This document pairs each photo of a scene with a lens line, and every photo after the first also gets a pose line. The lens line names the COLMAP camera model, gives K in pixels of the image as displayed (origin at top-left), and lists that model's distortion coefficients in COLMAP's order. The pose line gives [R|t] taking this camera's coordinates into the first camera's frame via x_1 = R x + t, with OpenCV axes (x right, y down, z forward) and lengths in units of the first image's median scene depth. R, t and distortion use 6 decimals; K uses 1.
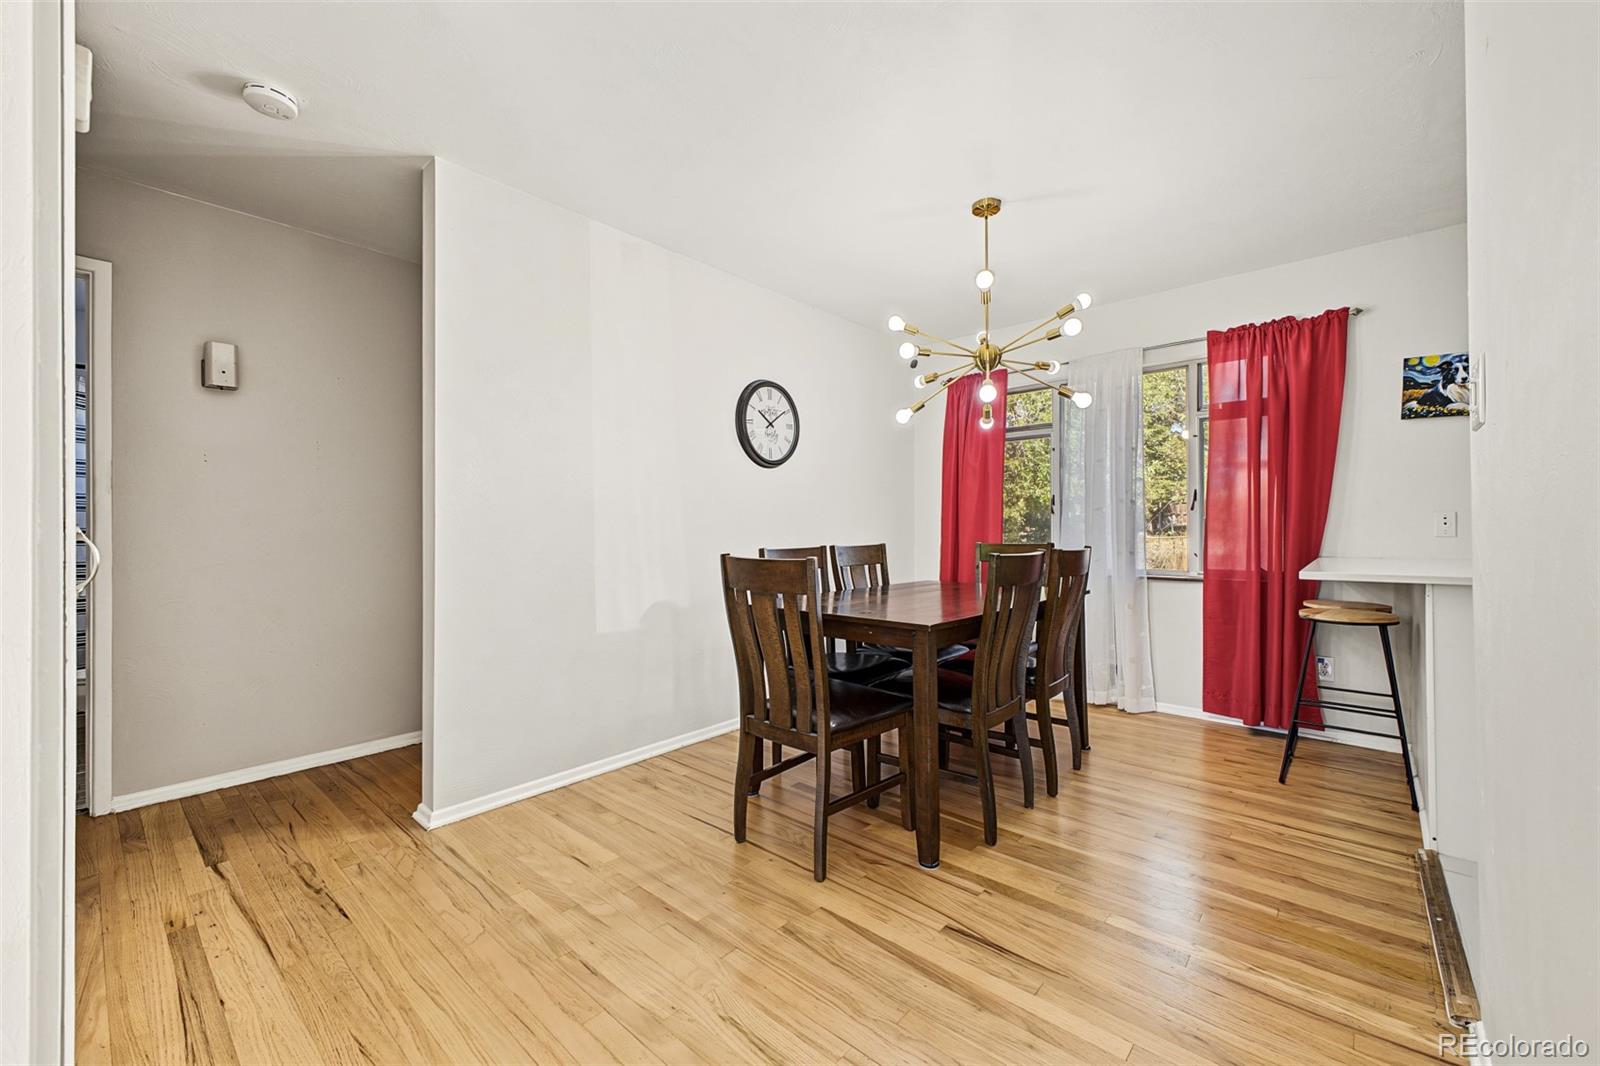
lens RADIAL K [[647.7, 0, 795.5], [0, 647.7, 526.3], [0, 0, 1]] dist [0.021379, -0.000282]
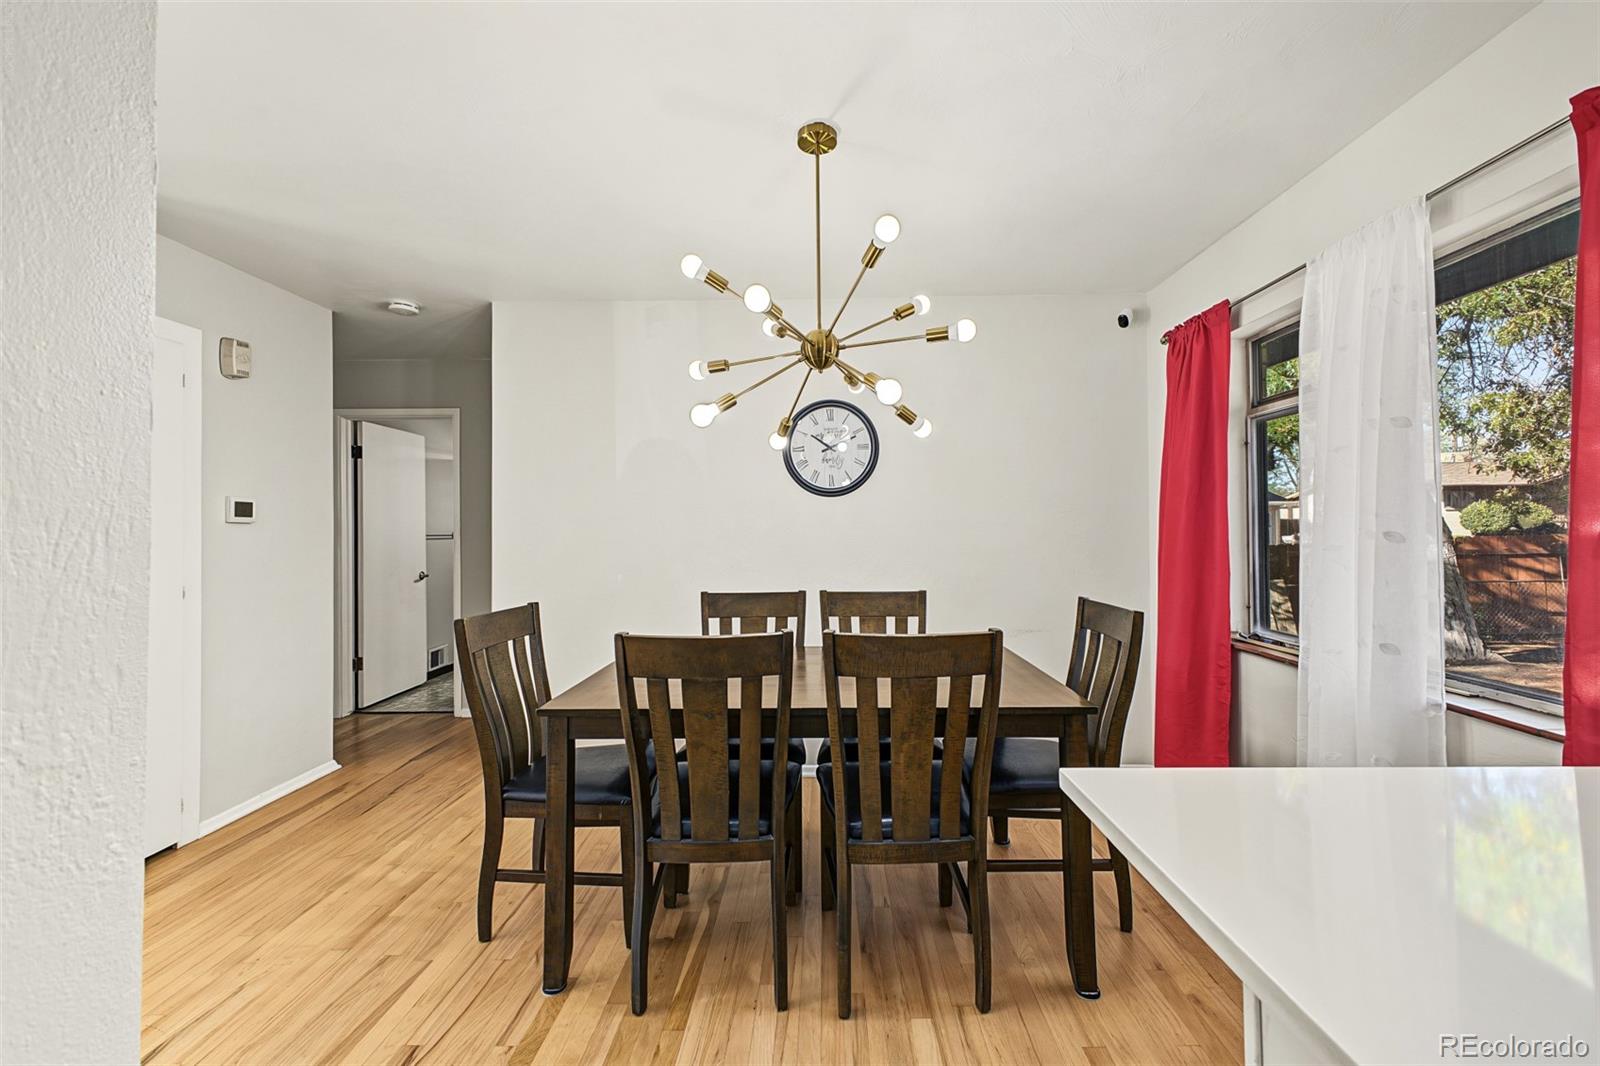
lens RADIAL K [[639.5, 0, 804.3], [0, 639.5, 521.4], [0, 0, 1]] dist [0.039433, -0.012319]
pose [[0.642448, -0.013256, -0.766215, 0.833159], [0.008934, 0.999912, -0.009808, -0.063828], [0.766277, -0.000544, 0.642510, 0.539634]]
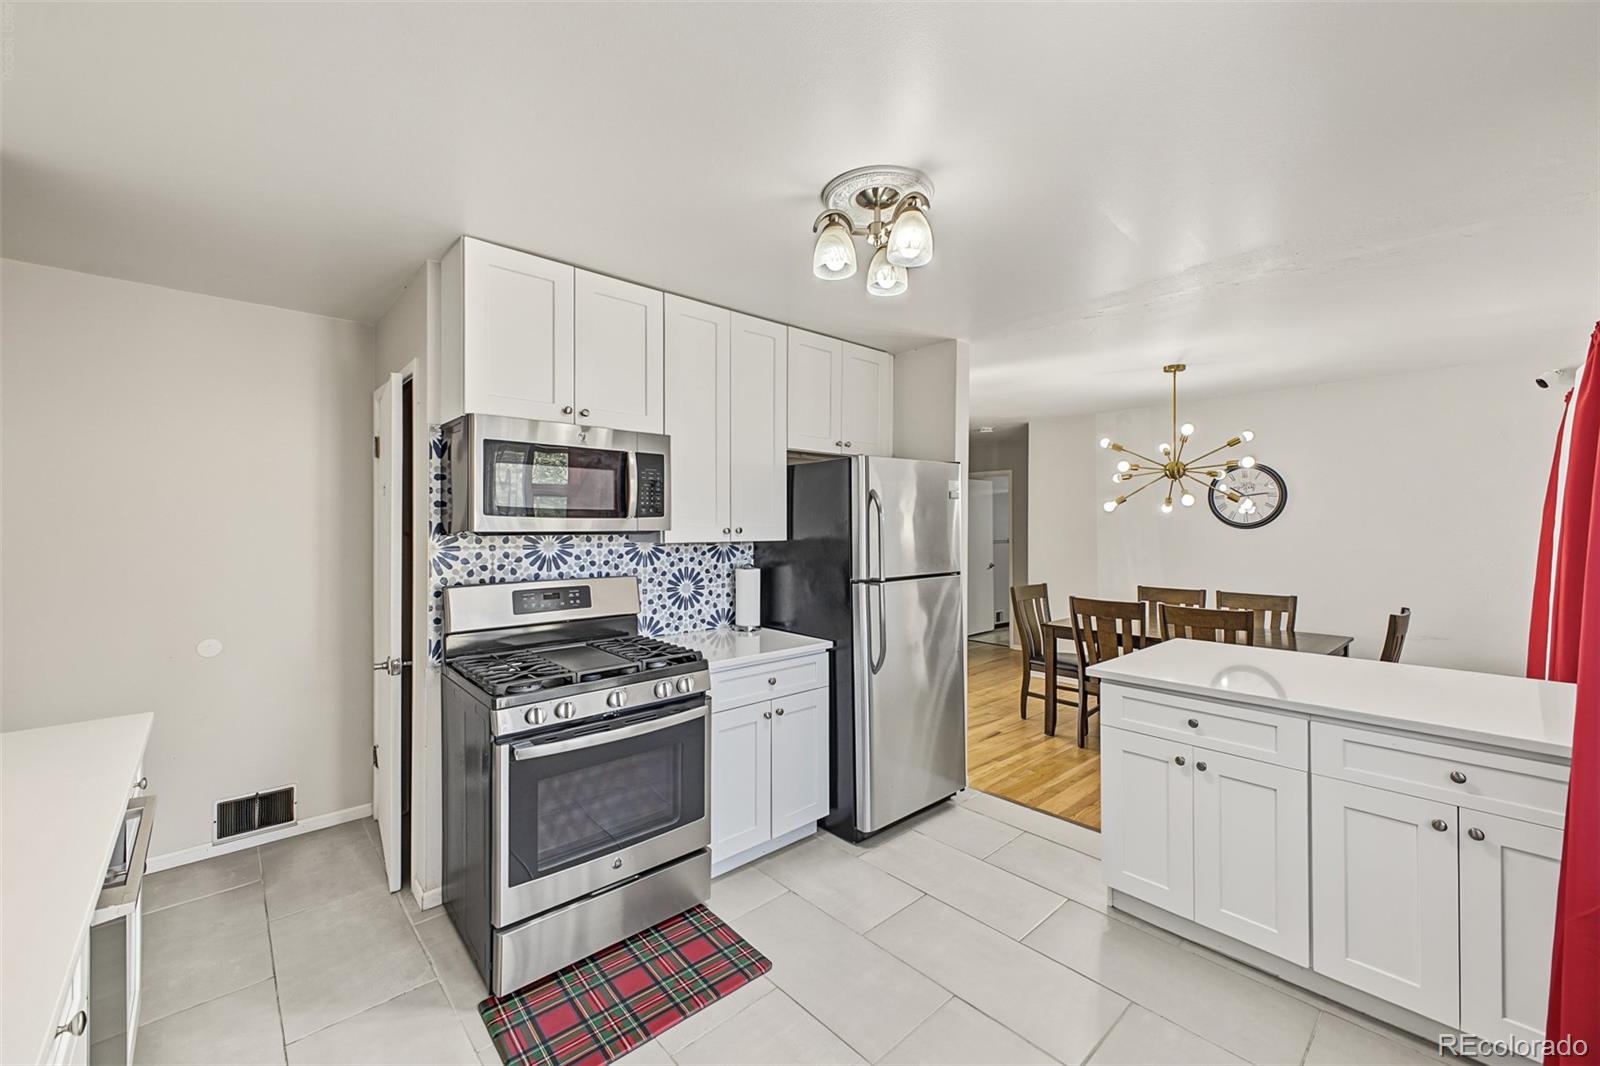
lens RADIAL K [[639.5, 0, 804.3], [0, 639.5, 521.4], [0, 0, 1]] dist [0.039433, -0.012319]
pose [[-0.106051, 0.002517, -0.994358, 1.862372], [0.004841, 0.999986, 0.002015, -0.151506], [0.994349, -0.004600, -0.106061, 0.326075]]
